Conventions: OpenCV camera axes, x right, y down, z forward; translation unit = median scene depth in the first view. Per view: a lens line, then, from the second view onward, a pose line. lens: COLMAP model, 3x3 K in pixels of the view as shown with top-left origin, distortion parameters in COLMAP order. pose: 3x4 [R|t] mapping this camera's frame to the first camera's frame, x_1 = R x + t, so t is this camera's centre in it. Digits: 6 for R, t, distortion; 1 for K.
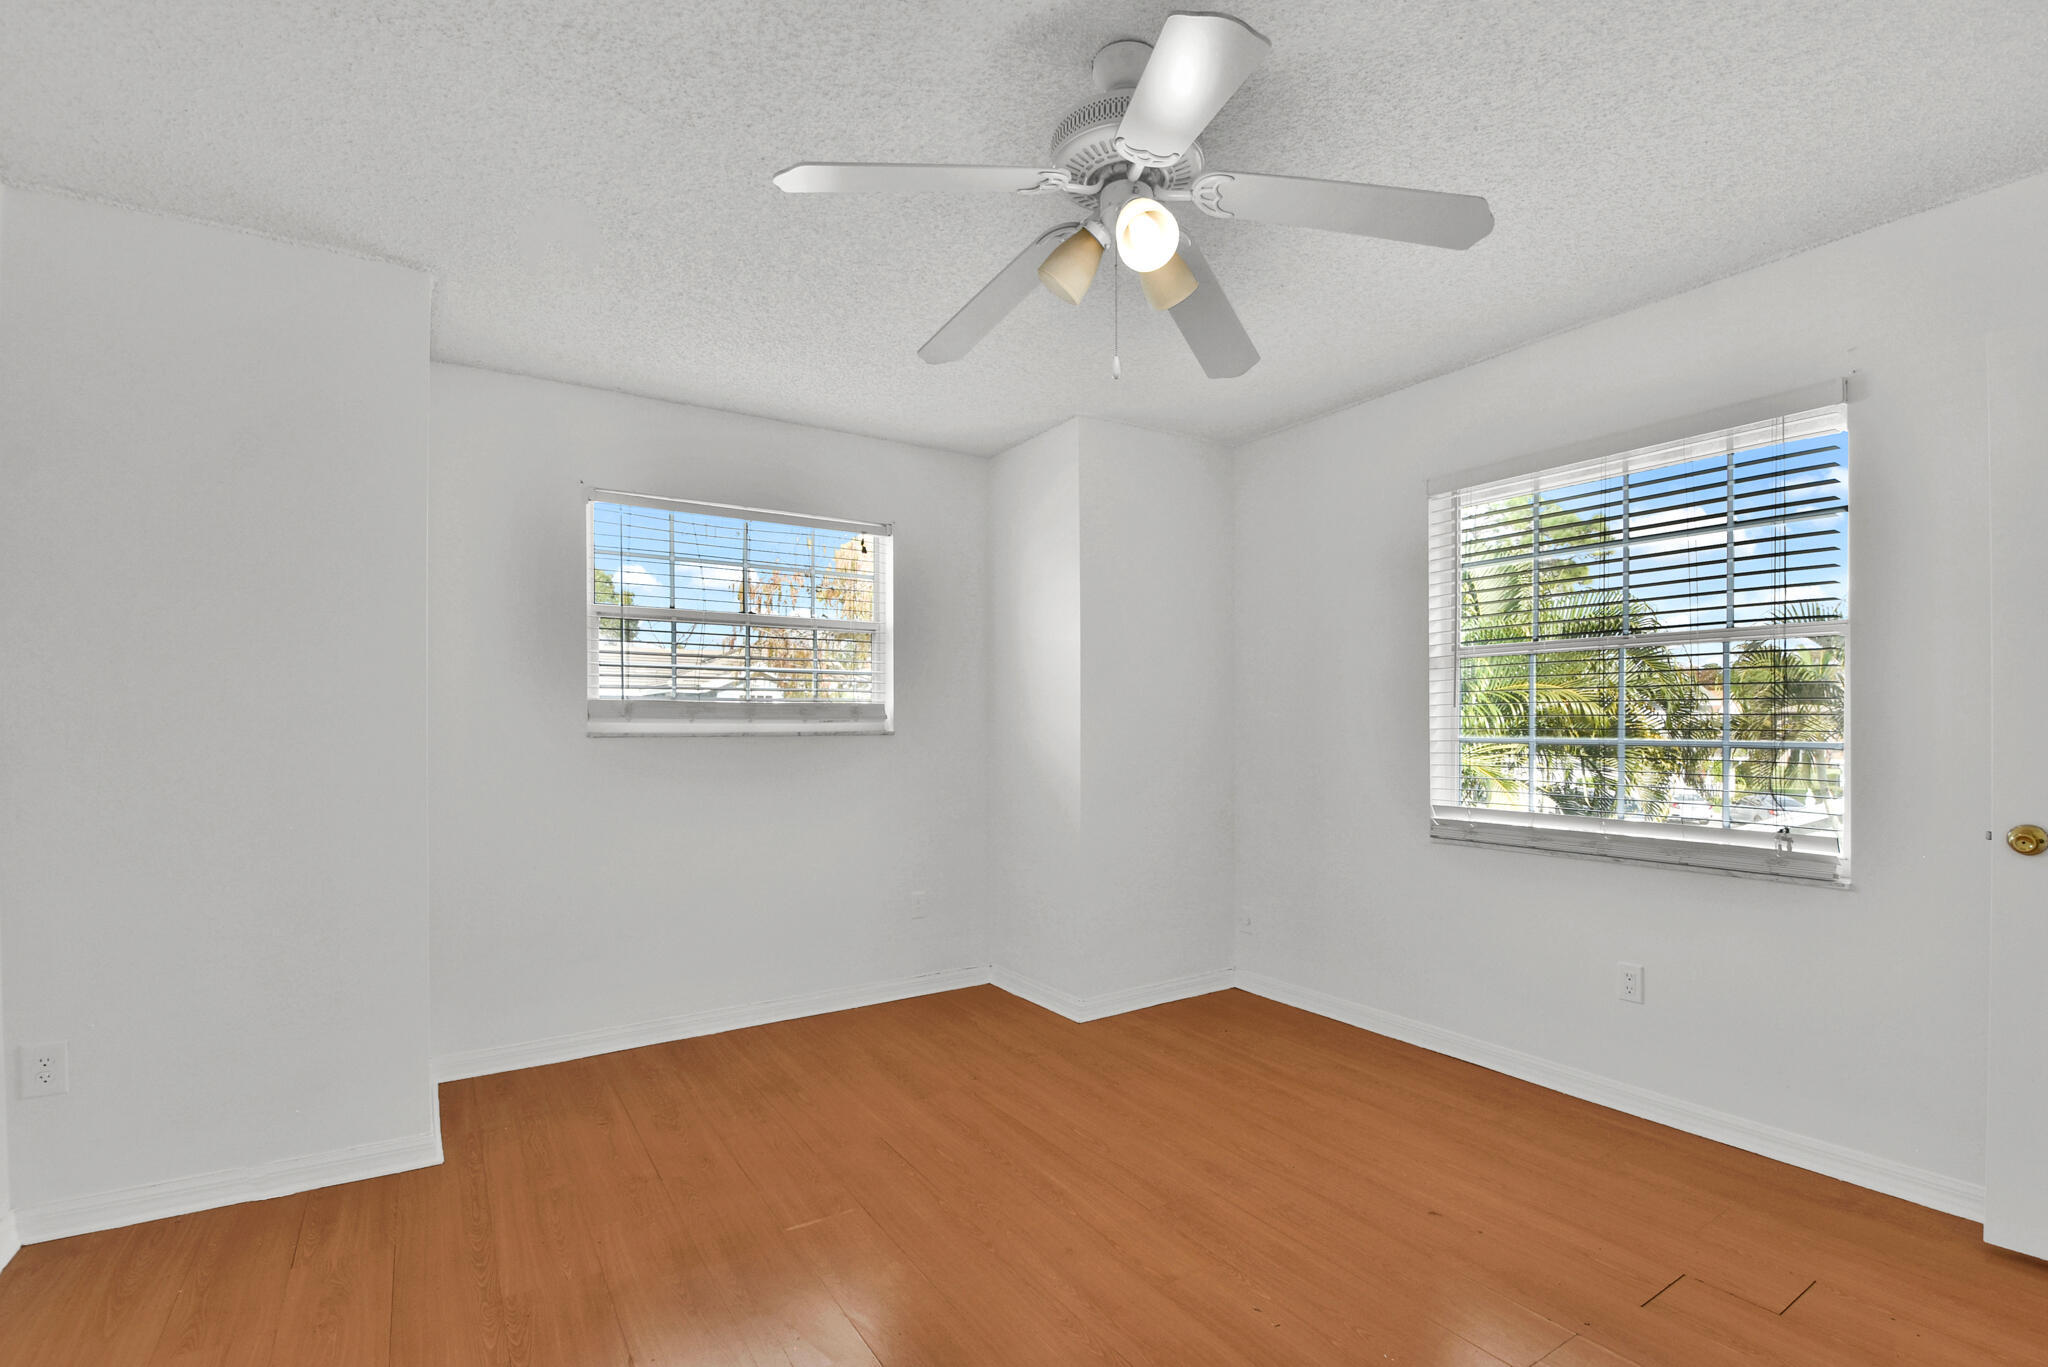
lens RADIAL K [[943.7, 0, 1024.7], [0, 943.7, 737.9], [0, 0, 1]] dist [0.008966, -0.000084]
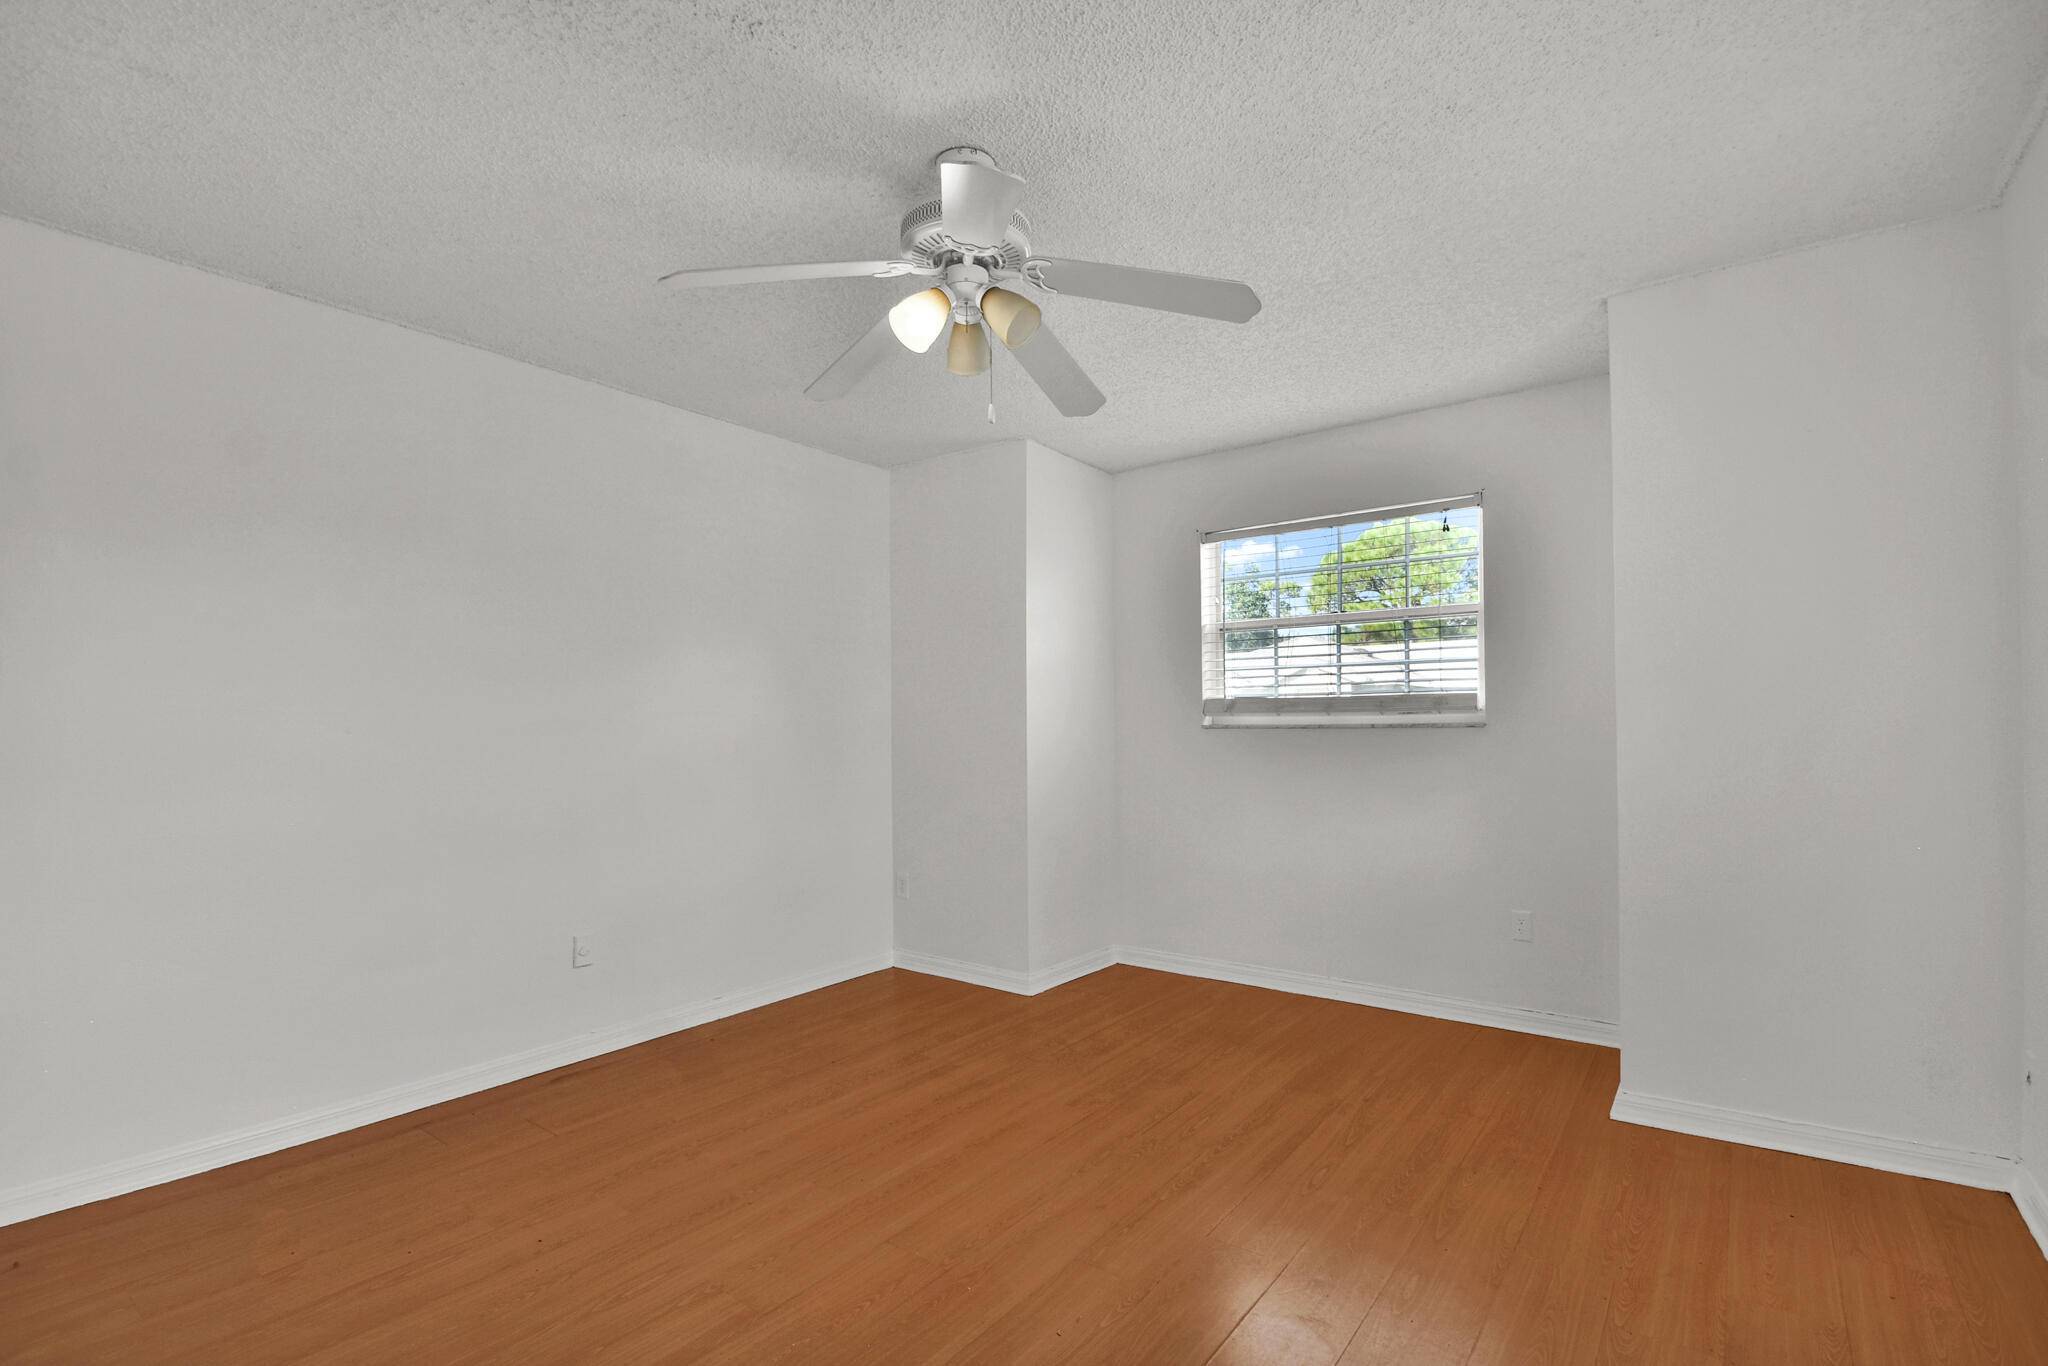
lens RADIAL K [[918.0, 0, 1042.0], [0, 918.0, 719.0], [0, 0, 1]] dist [0.009433, -0.019481]
pose [[0.341580, -0.007923, -0.939819, 0.687441], [-0.003950, 0.999944, -0.009866, -0.000725], [0.939845, 0.007082, 0.341529, 0.398900]]
